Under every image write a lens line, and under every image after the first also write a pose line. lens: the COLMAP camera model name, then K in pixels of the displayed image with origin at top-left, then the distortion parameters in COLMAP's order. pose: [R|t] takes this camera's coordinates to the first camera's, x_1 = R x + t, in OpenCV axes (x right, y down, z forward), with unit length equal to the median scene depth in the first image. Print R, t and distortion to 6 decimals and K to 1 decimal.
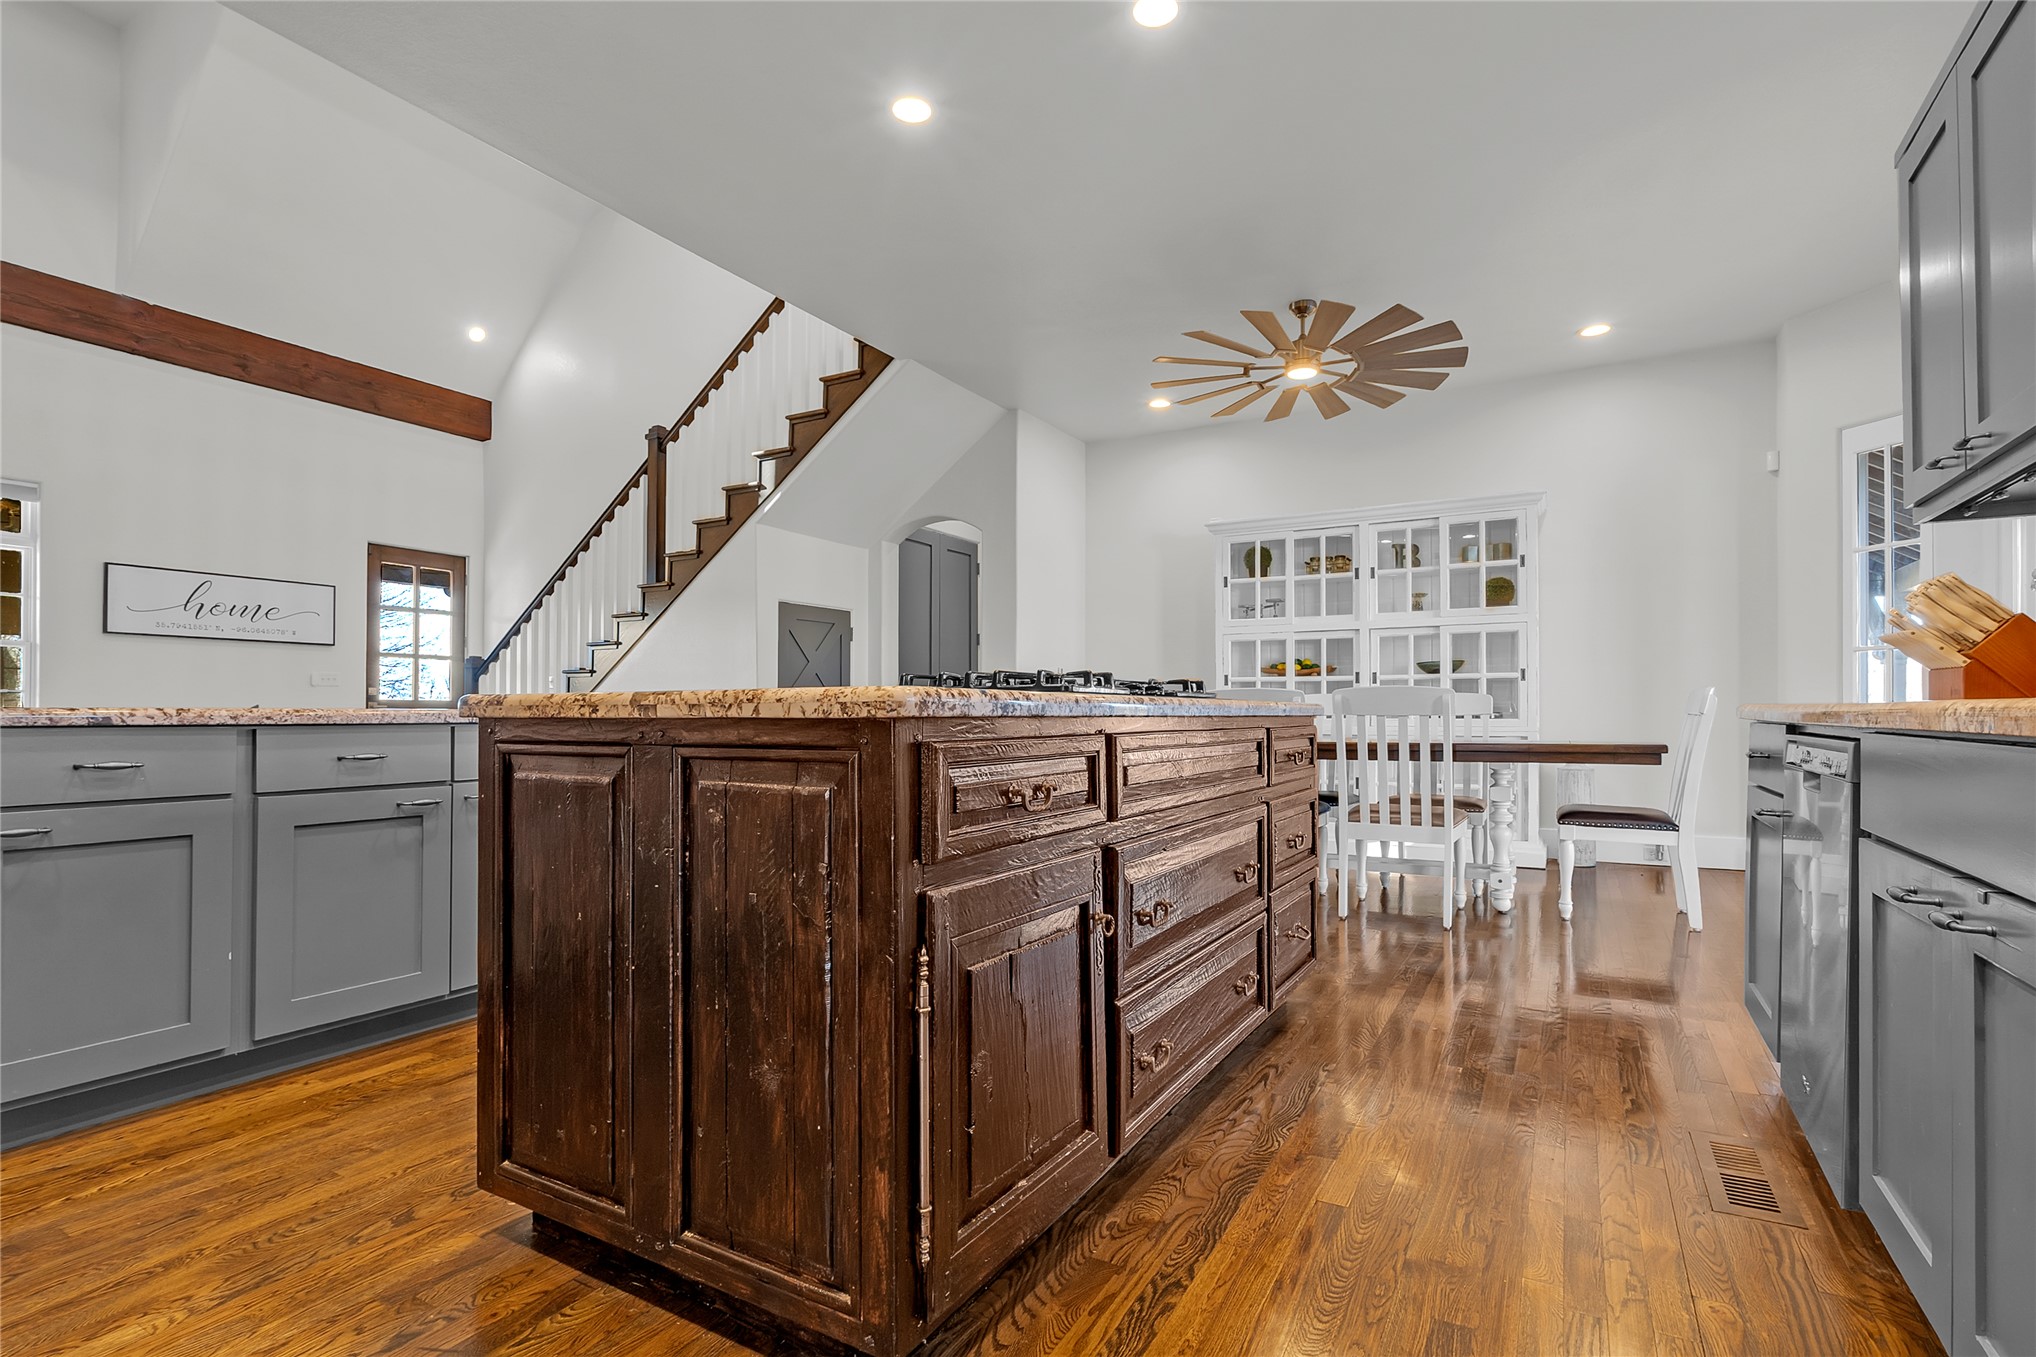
lens RADIAL K [[953.3, 0, 1033.4], [0, 953.3, 697.0], [0, 0, 1]] dist [-0.005765, -0.002096]
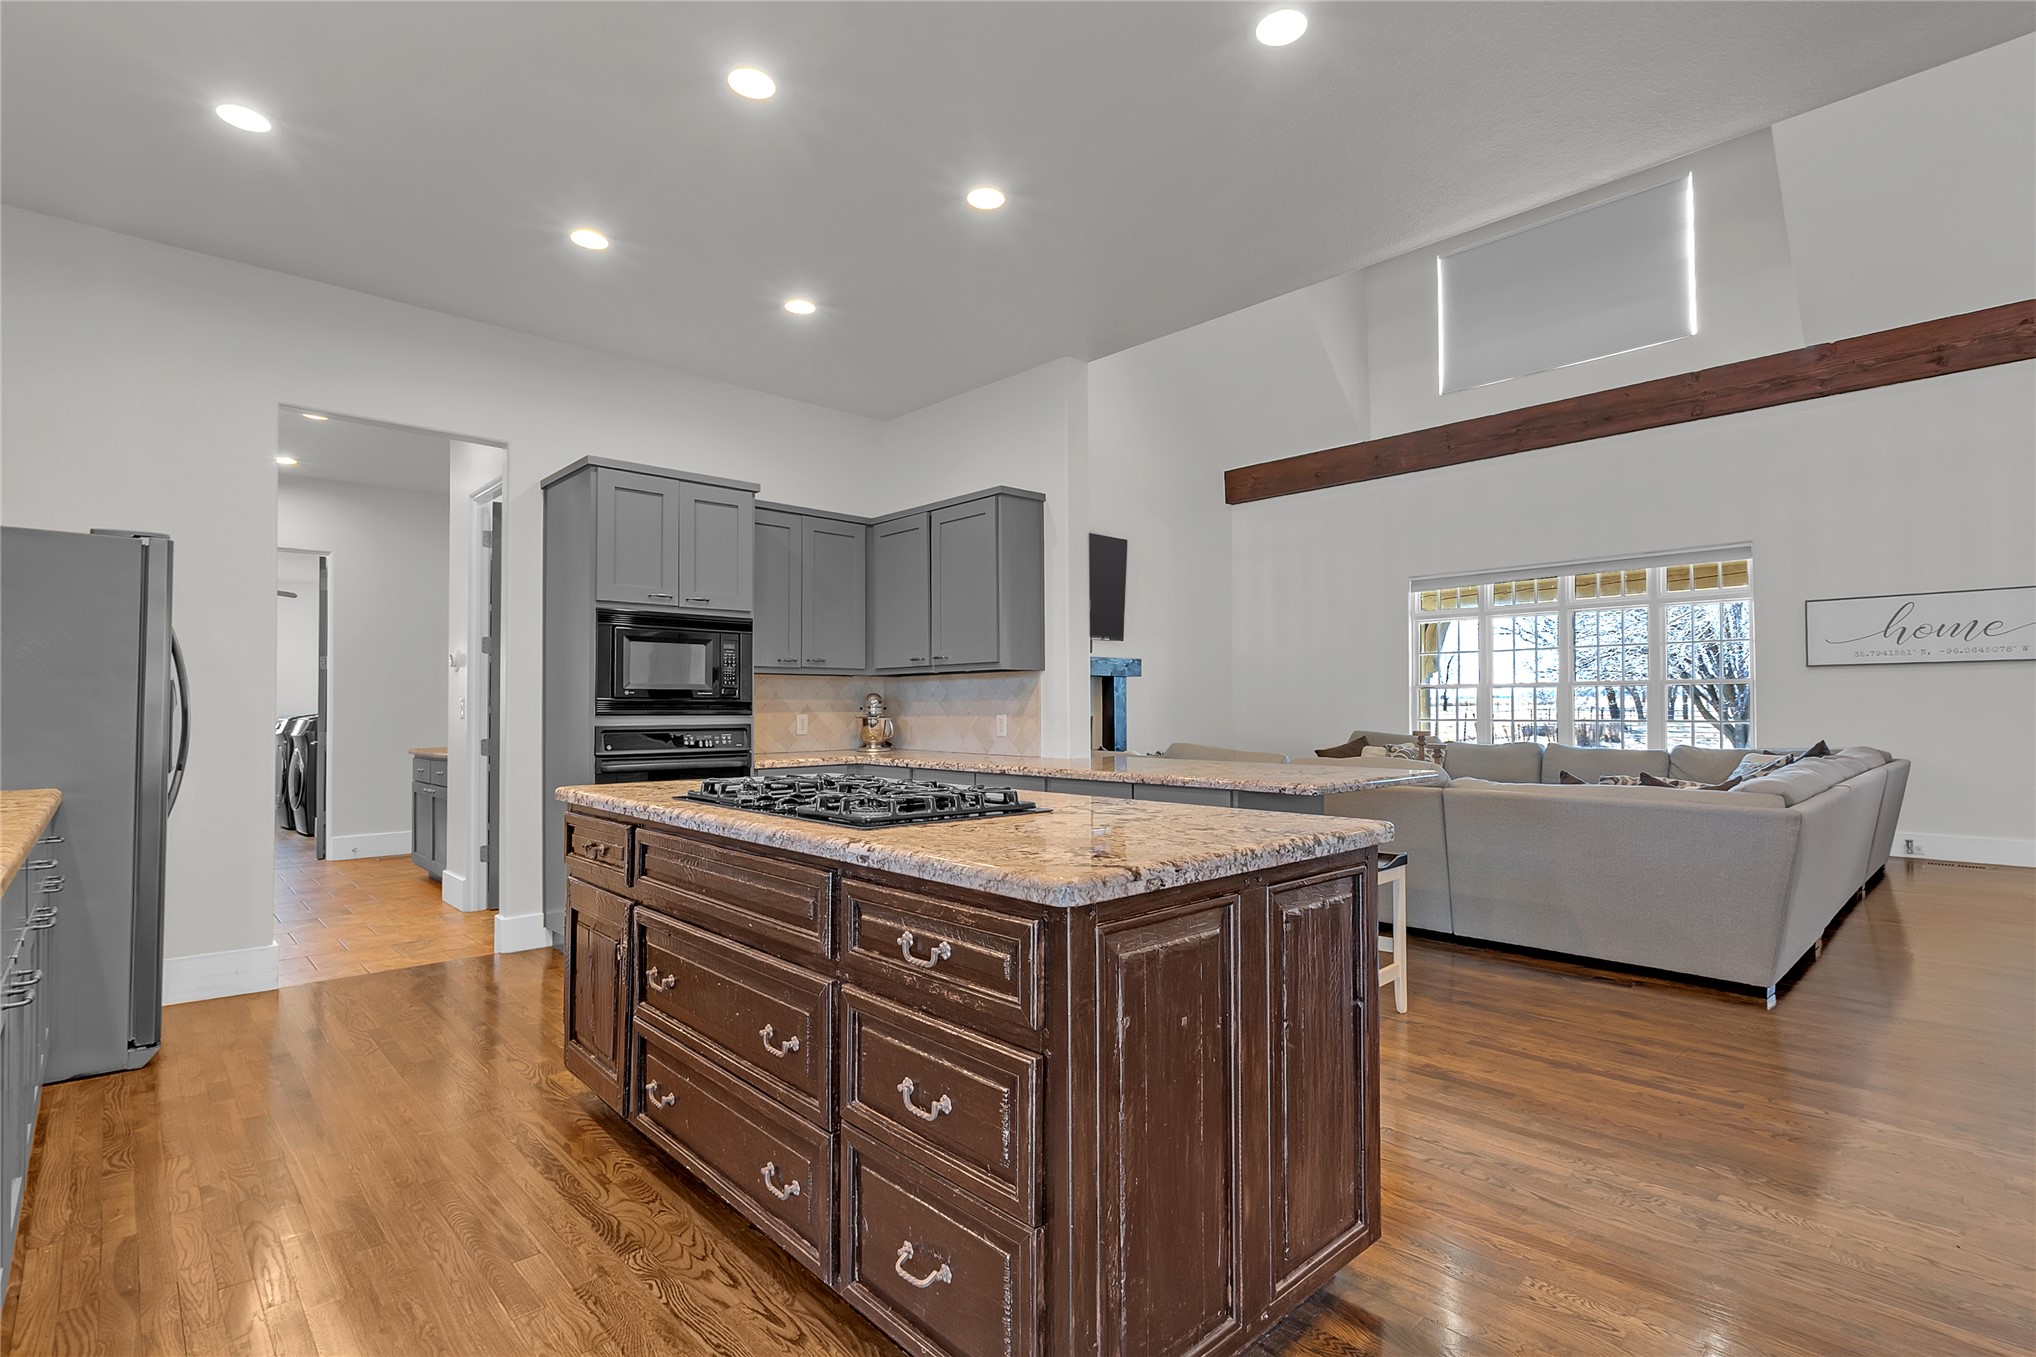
lens RADIAL K [[953.3, 0, 1018.2], [0, 953.3, 693.9], [0, 0, 1]] dist [-0.005765, -0.002096]
pose [[-0.285831, -0.018740, -0.958097, 0.644689], [0.018932, 0.999503, -0.025198, -0.059145], [0.958093, -0.025341, -0.285334, 0.980173]]
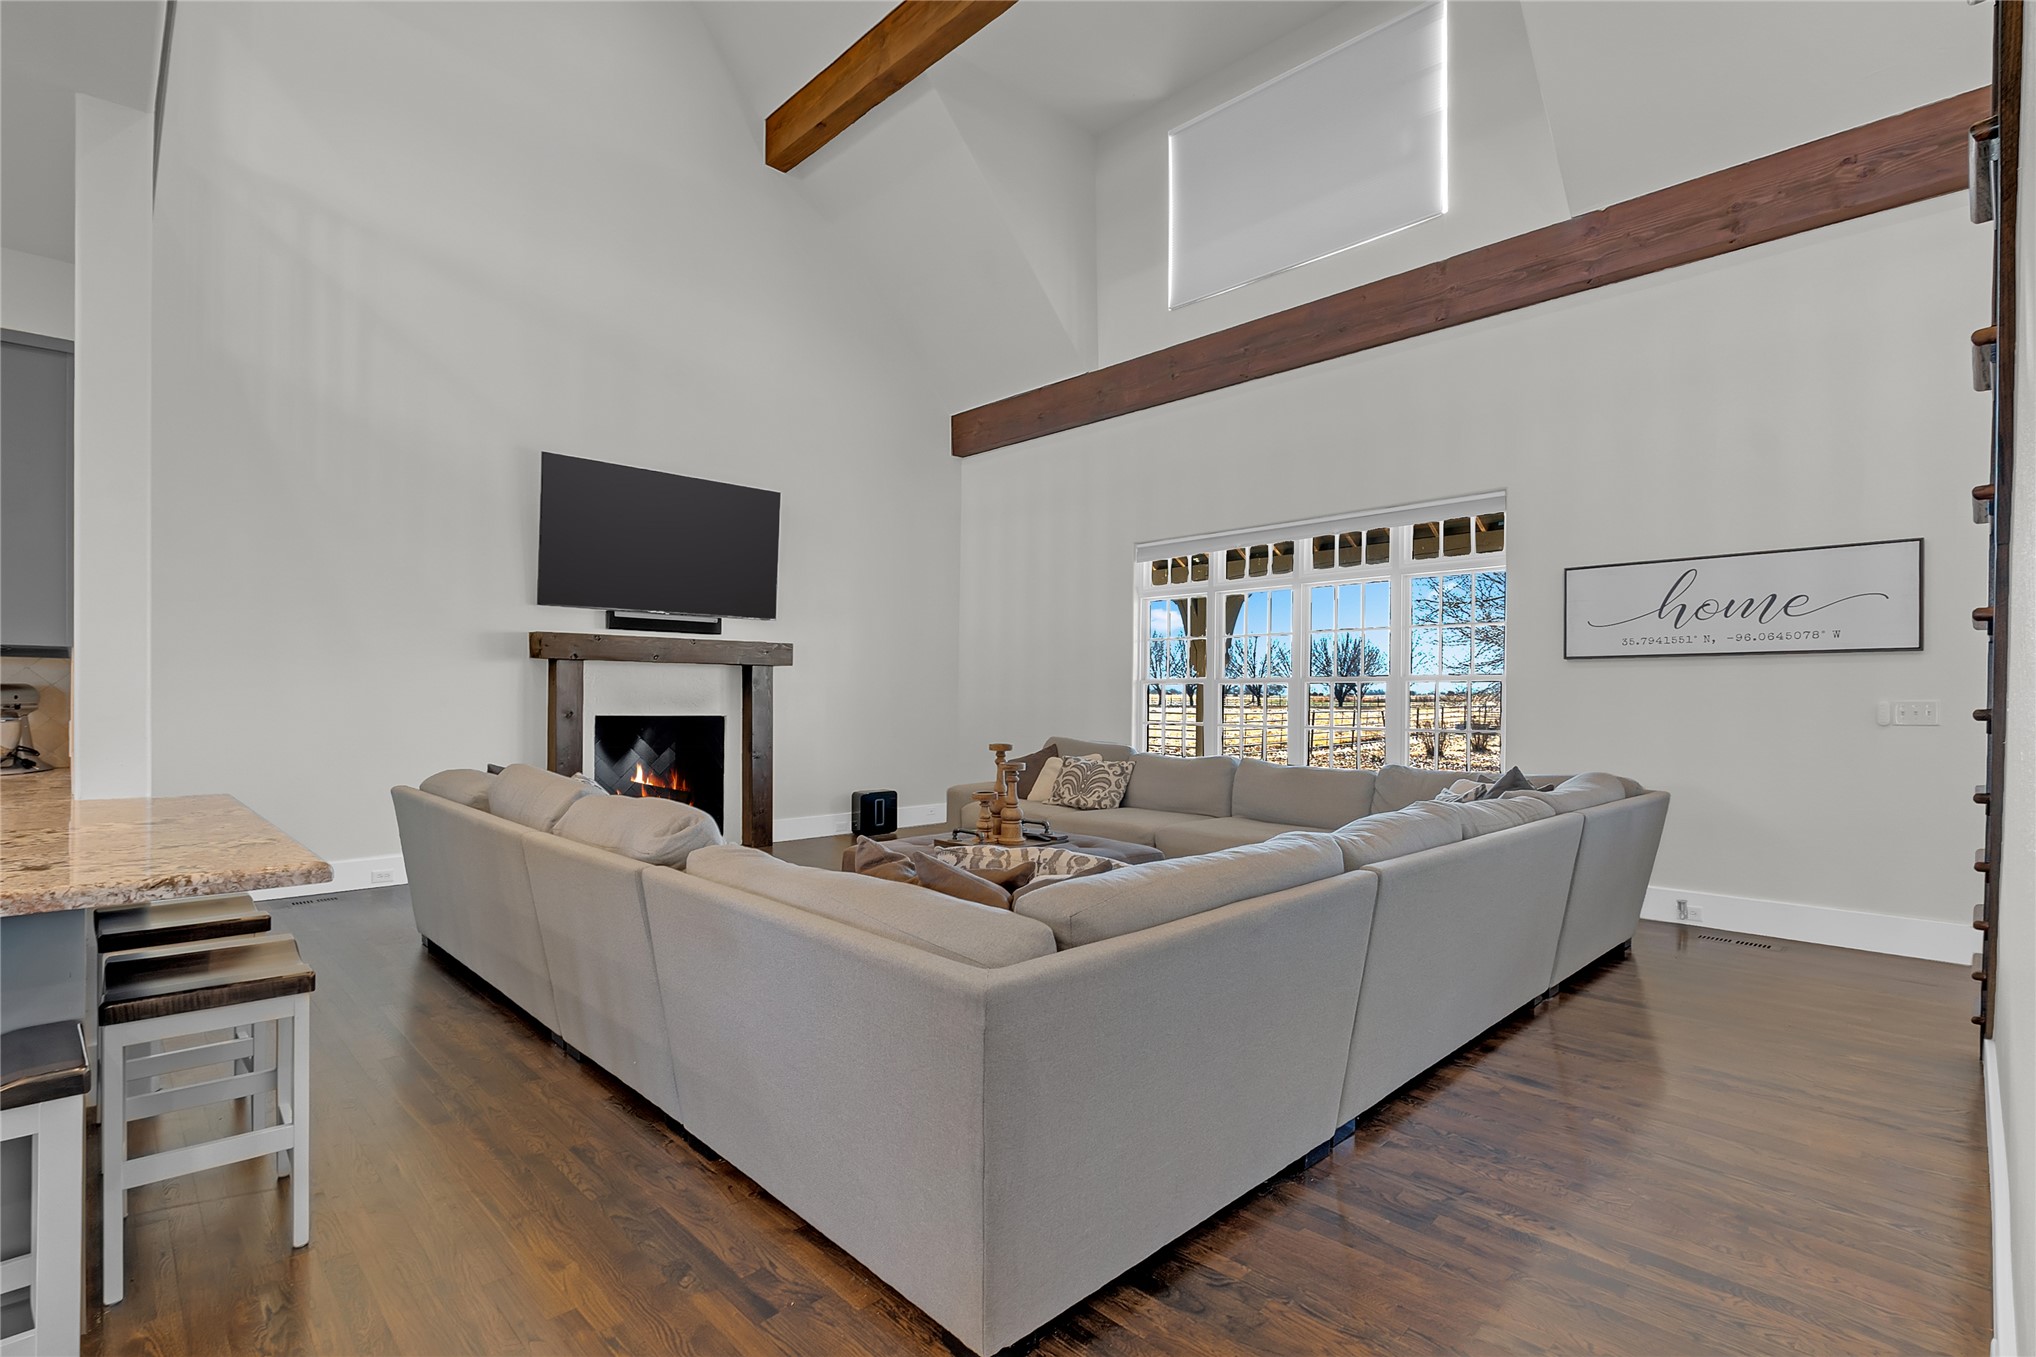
lens RADIAL K [[953.3, 0, 1011.2], [0, 953.3, 706.7], [0, 0, 1]] dist [-0.005765, -0.002096]
pose [[-0.264431, -0.000345, -0.964405, -0.216394], [0.010939, 0.999935, -0.003357, -0.066124], [0.964343, -0.011438, -0.264410, 1.659329]]
